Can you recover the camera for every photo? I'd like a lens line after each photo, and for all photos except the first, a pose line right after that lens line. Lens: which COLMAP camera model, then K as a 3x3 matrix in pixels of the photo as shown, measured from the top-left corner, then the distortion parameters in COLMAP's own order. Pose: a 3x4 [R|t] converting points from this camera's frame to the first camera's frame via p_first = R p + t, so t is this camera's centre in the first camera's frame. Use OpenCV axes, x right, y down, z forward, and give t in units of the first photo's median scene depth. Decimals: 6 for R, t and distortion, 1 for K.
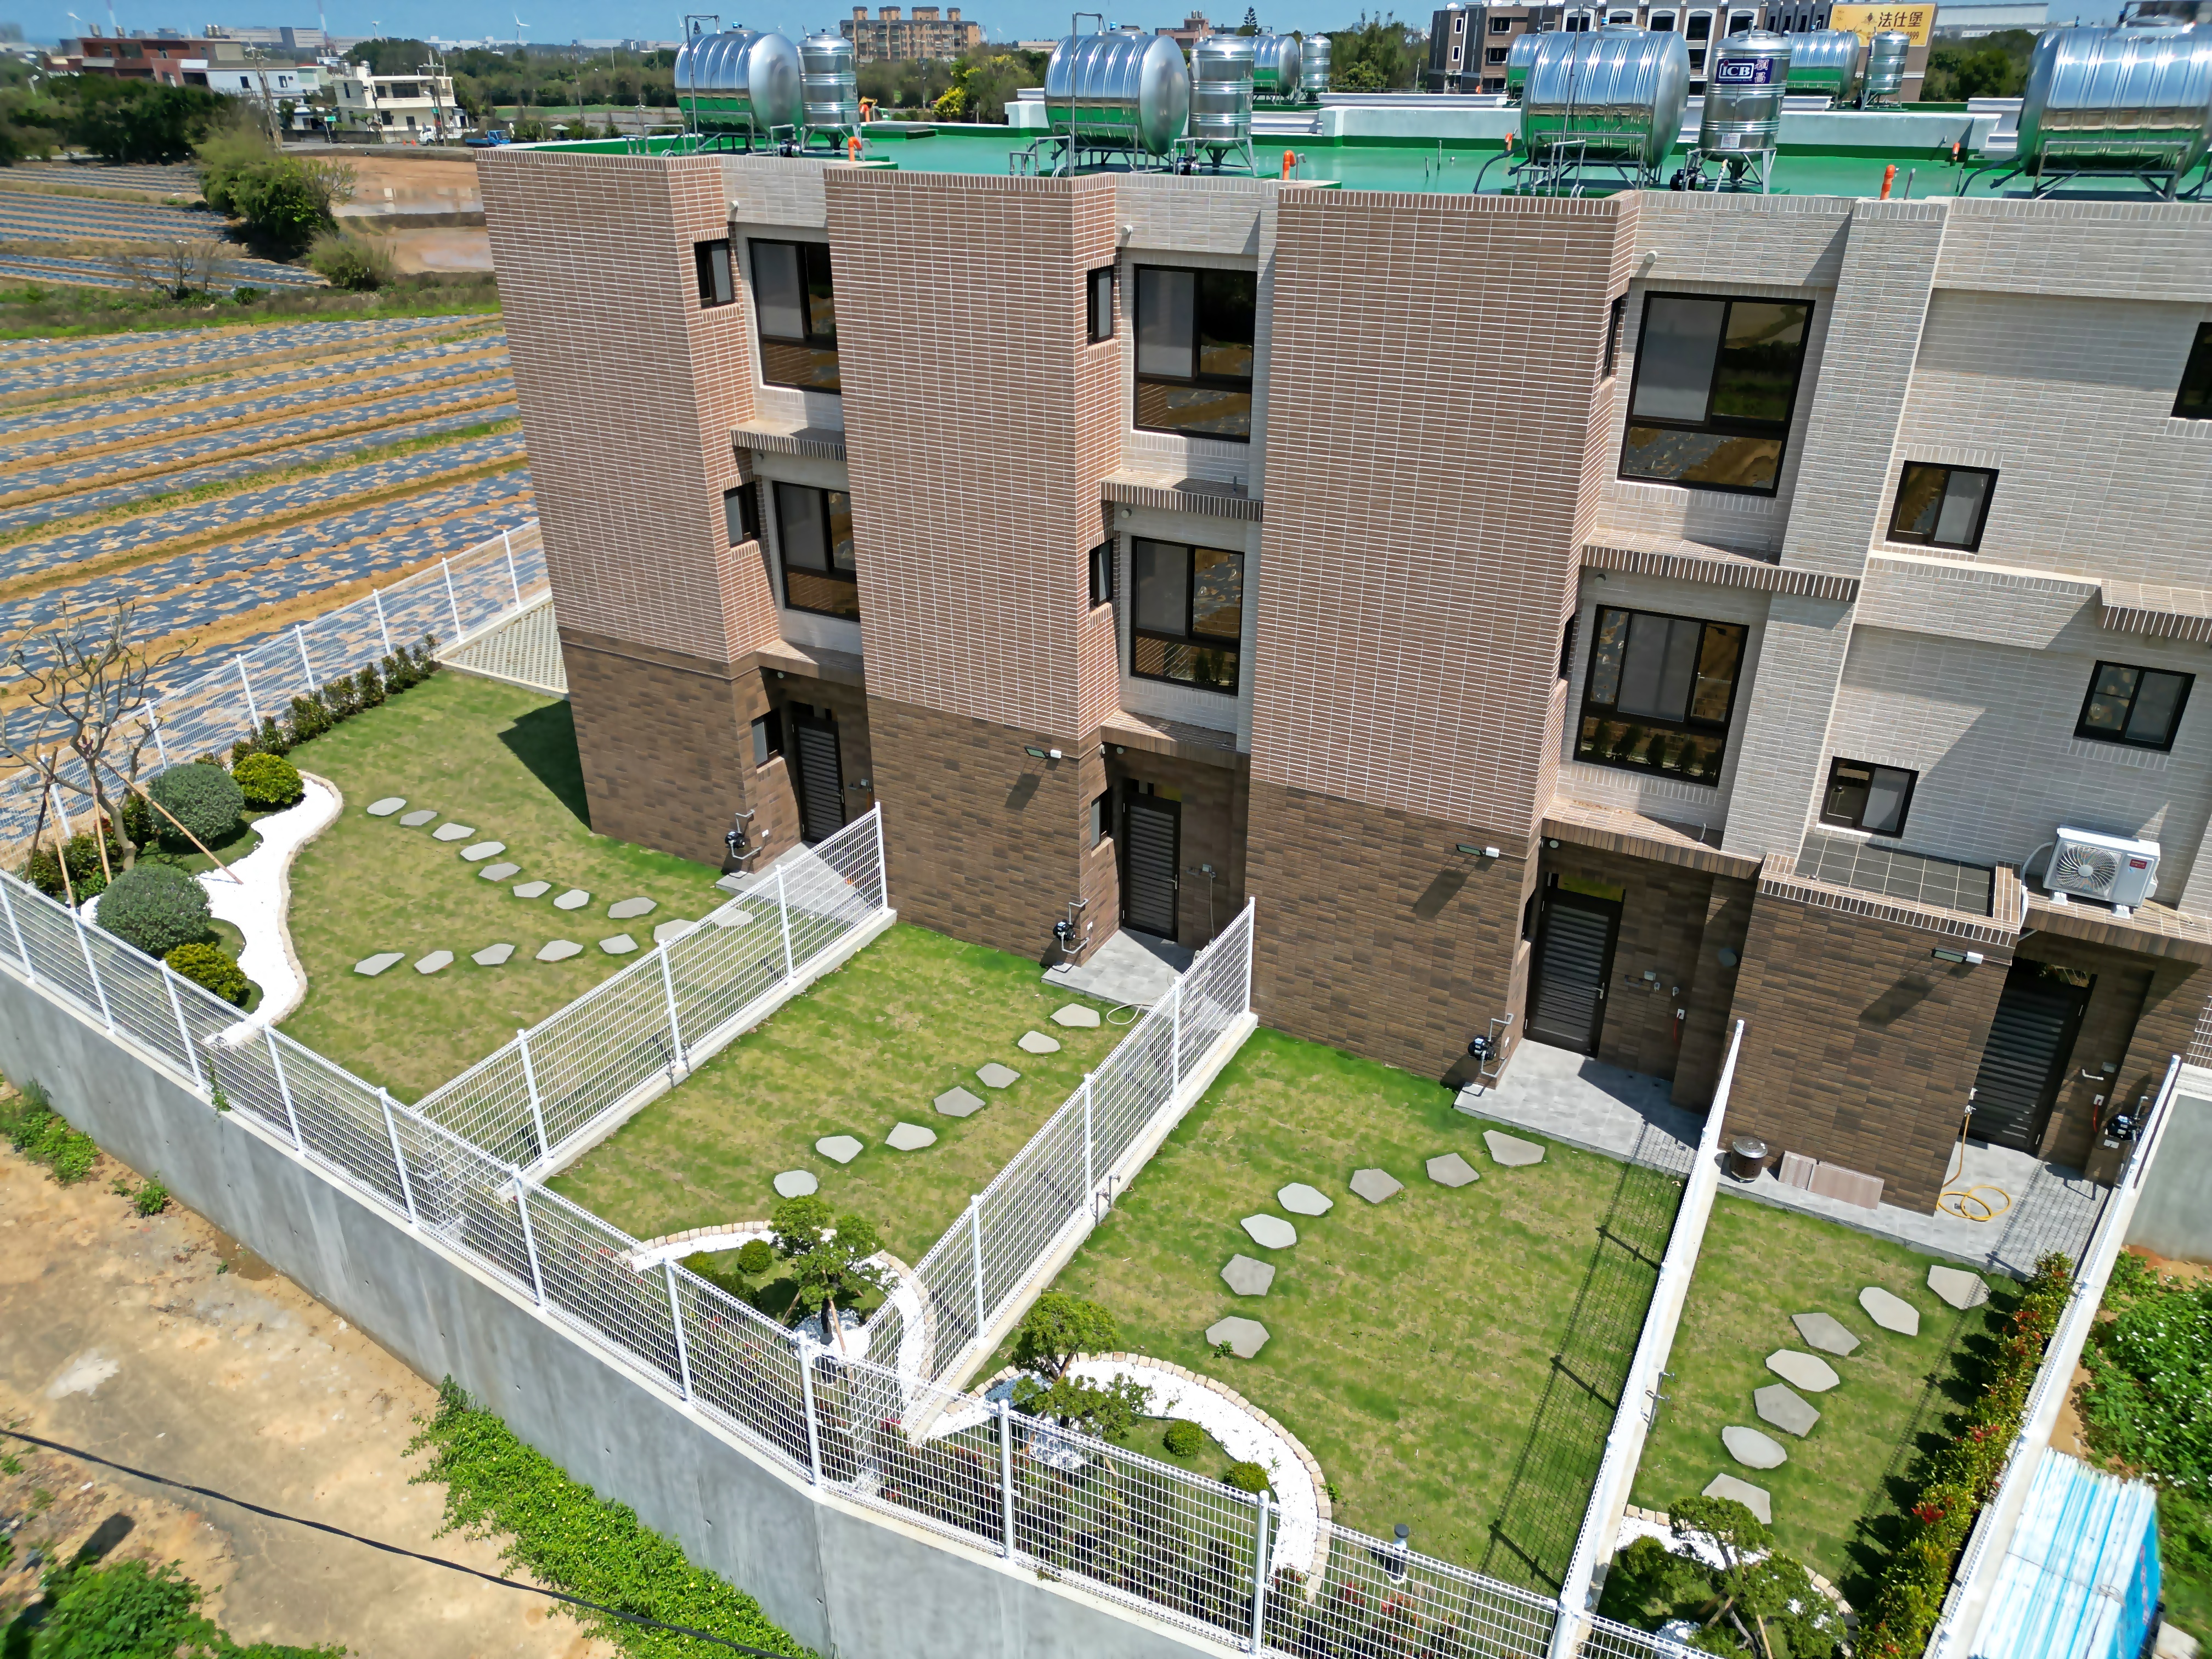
lens RADIAL K [[1516.9, 0, 1107.1], [0, 1516.9, 833.1], [0, 0, 1]] dist [0.041516, -0.003633]
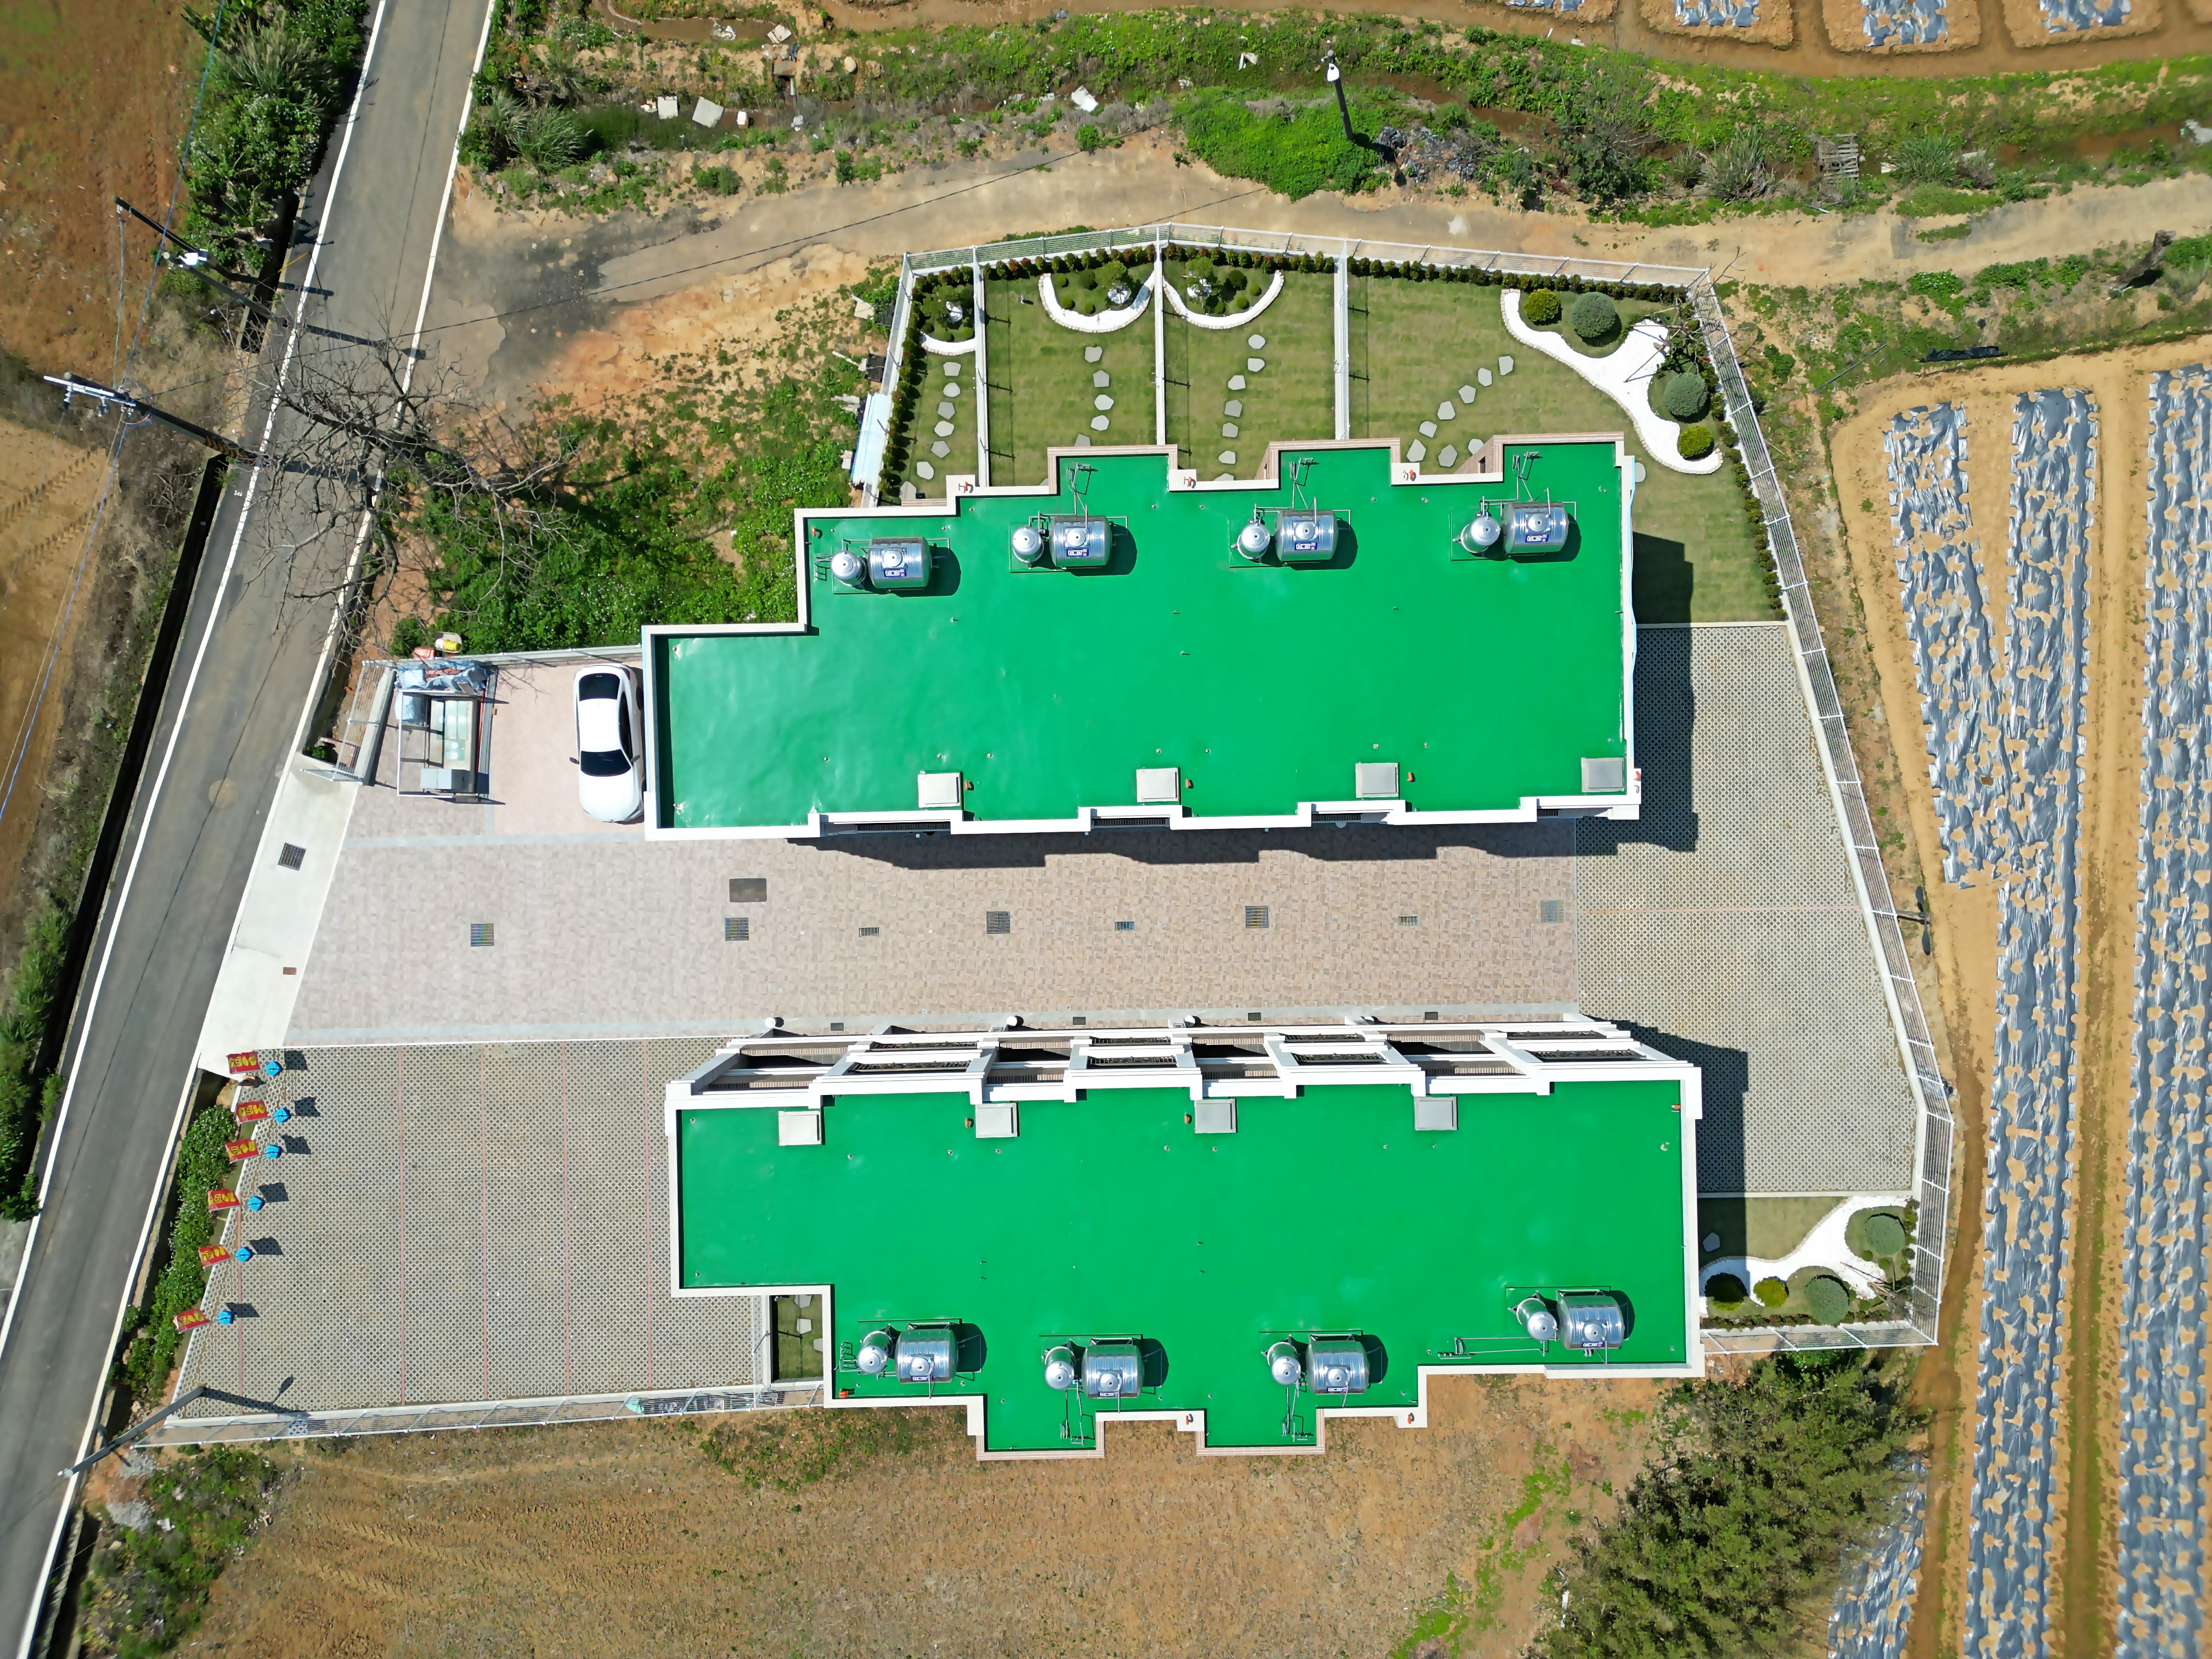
lens RADIAL K [[1516.9, 0, 1105.4], [0, 1516.9, 830.4], [0, 0, 1]] dist [0.041516, -0.003633]
pose [[-0.868818, 0.494601, 0.022909, 0.468547], [-0.222858, -0.431952, 0.873929, -2.824623], [0.442142, 0.754180, 0.485513, 0.181629]]
